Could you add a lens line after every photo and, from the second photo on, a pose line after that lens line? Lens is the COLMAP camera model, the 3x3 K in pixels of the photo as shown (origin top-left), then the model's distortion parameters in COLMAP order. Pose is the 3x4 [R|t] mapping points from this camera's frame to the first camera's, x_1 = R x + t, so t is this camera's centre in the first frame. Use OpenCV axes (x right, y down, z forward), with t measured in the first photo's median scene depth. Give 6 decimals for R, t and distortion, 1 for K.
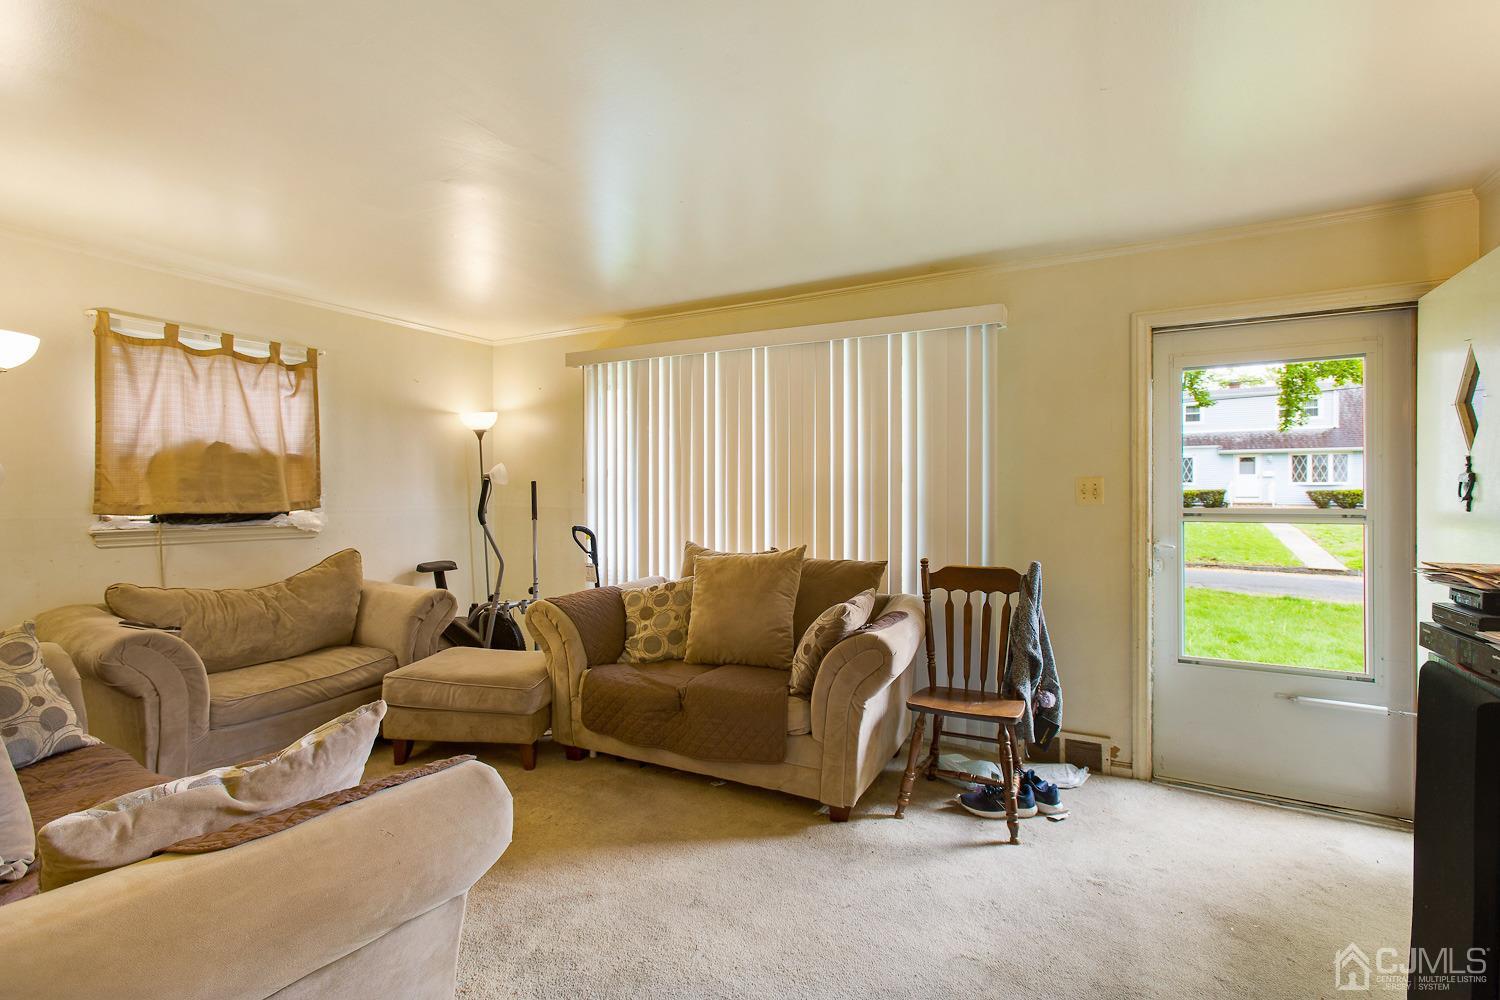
lens RADIAL K [[669.4, 0, 751.9], [0, 669.4, 491.4], [0, 0, 1]] dist [0.001557, -0.000033]
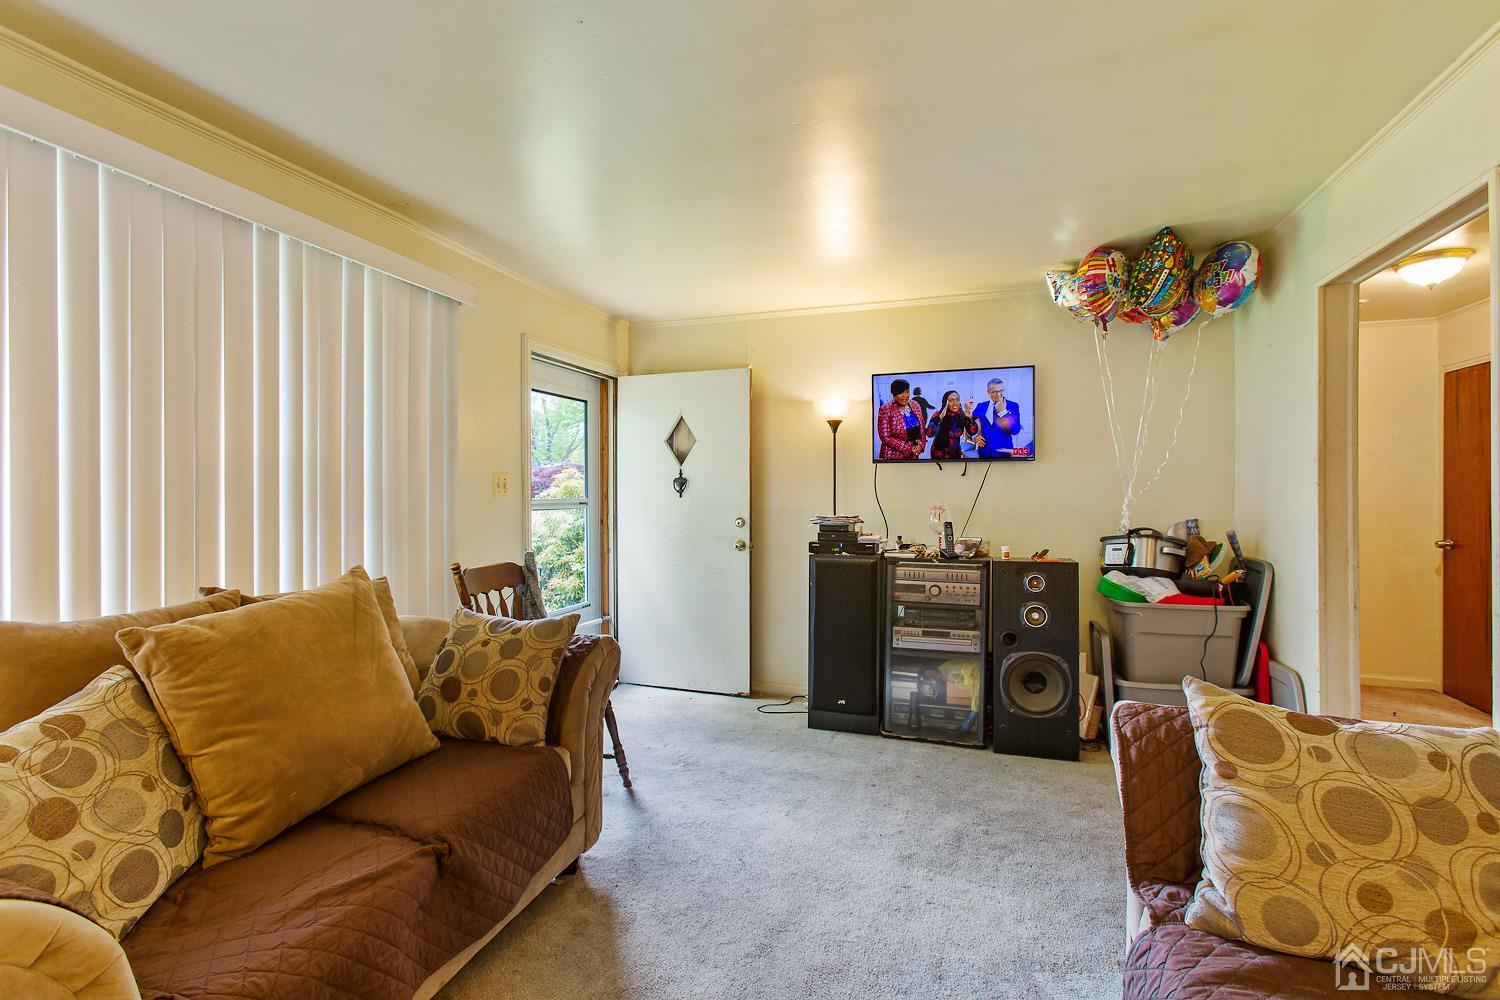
lens RADIAL K [[669.4, 0, 751.9], [0, 669.4, 491.4], [0, 0, 1]] dist [0.001557, -0.000033]
pose [[-0.172344, 0.004800, 0.985025, -0.590171], [-0.001287, 0.999986, -0.005098, 0.013962], [-0.985036, -0.002146, -0.172336, 0.732861]]
